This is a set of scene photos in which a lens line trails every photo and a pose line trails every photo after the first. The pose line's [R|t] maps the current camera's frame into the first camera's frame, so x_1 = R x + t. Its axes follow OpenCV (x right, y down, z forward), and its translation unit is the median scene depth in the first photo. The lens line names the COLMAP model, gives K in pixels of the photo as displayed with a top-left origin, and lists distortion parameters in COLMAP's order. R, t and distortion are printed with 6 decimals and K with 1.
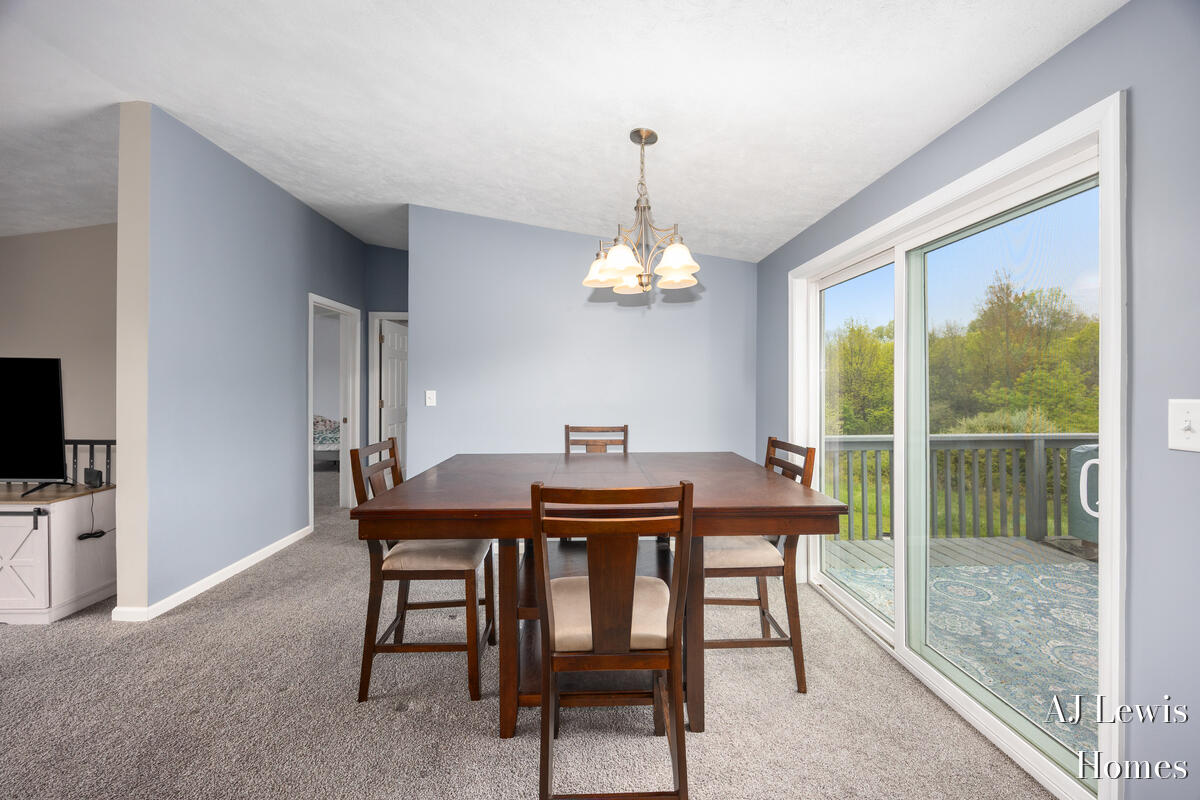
lens RADIAL K [[458.6, 0, 601.0], [0, 458.6, 390.9], [0, 0, 1]] dist [-0.002151, -0.000399]
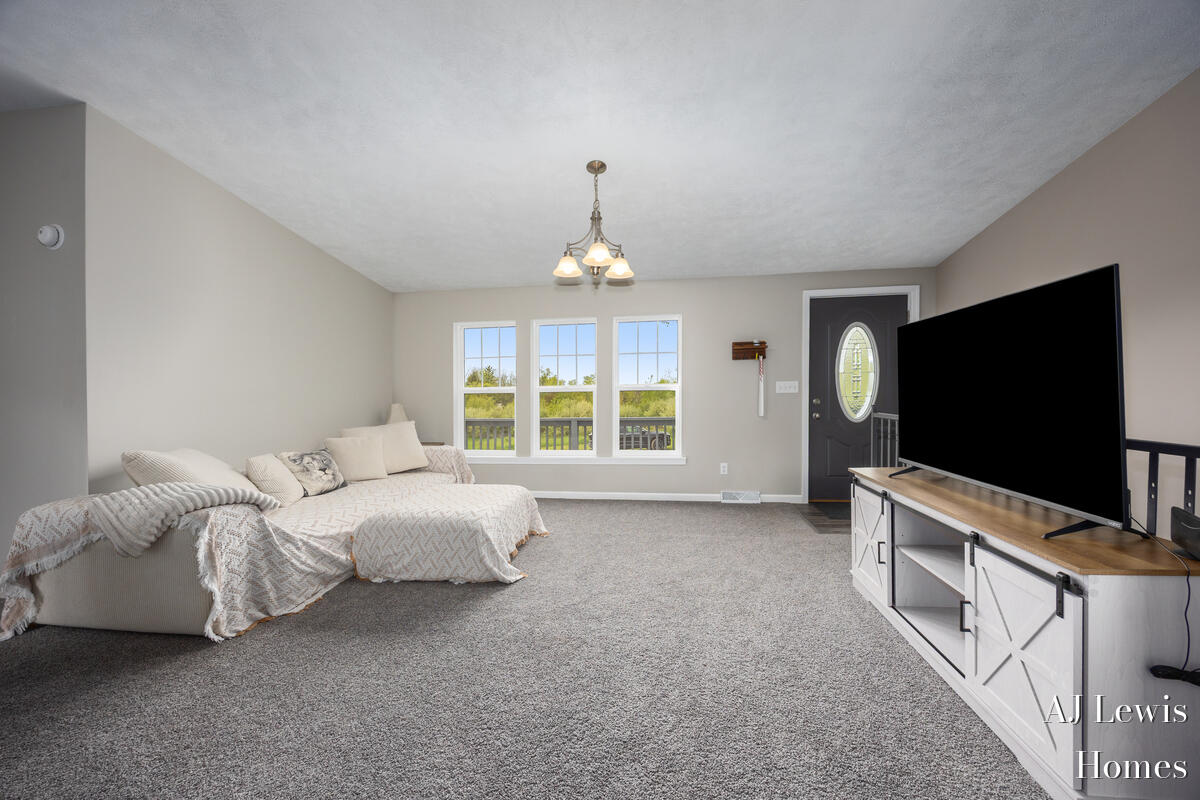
lens RADIAL K [[458.6, 0, 598.7], [0, 458.6, 398.3], [0, 0, 1]] dist [-0.002151, -0.000399]
pose [[-0.181354, 0.013081, -0.983331, -0.622625], [-0.009356, 0.999843, 0.015026, 0.063698], [0.983373, 0.011925, -0.181204, 0.556660]]
